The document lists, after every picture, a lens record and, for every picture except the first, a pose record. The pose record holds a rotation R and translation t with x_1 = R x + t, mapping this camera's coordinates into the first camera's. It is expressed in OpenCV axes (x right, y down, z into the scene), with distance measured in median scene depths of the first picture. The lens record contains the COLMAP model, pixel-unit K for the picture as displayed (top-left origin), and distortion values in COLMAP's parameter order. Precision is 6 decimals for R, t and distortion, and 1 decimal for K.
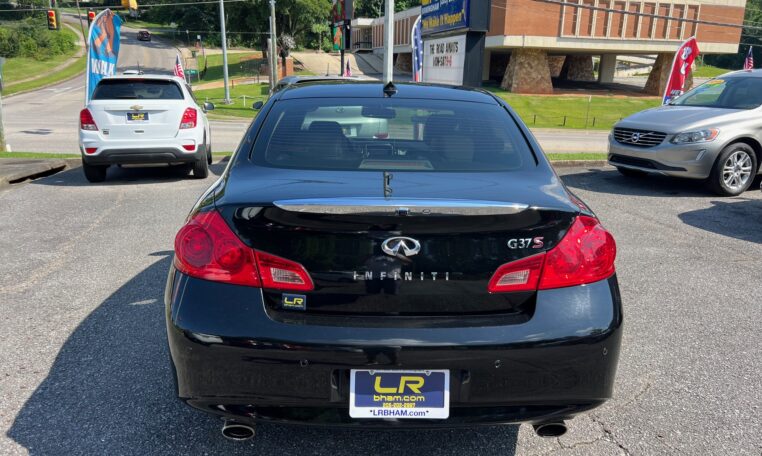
lens RADIAL K [[575.0, 0, 381.3], [0, 575.0, 228.8], [0, 0, 1]] dist [0.031099, -0.034817]
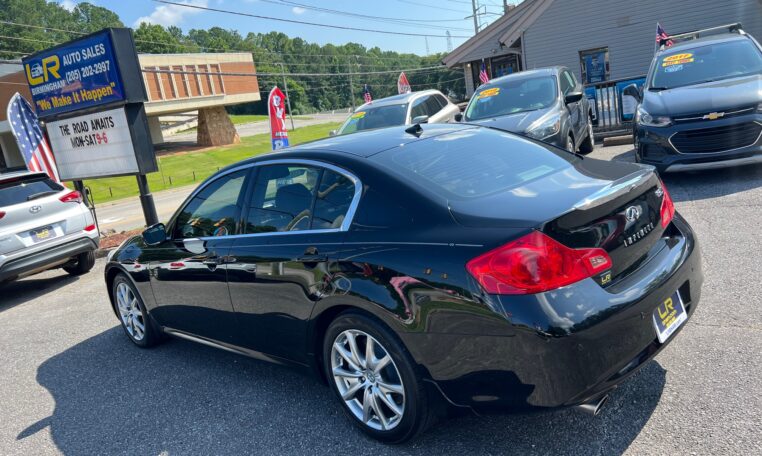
lens RADIAL K [[575.0, 0, 383.9], [0, 575.0, 226.7], [0, 0, 1]] dist [0.031099, -0.034817]
pose [[0.709551, -0.273451, 0.649432, -0.177733], [0.339779, 0.940183, 0.024643, -0.024517], [-0.617323, 0.203178, 0.760020, 0.043499]]
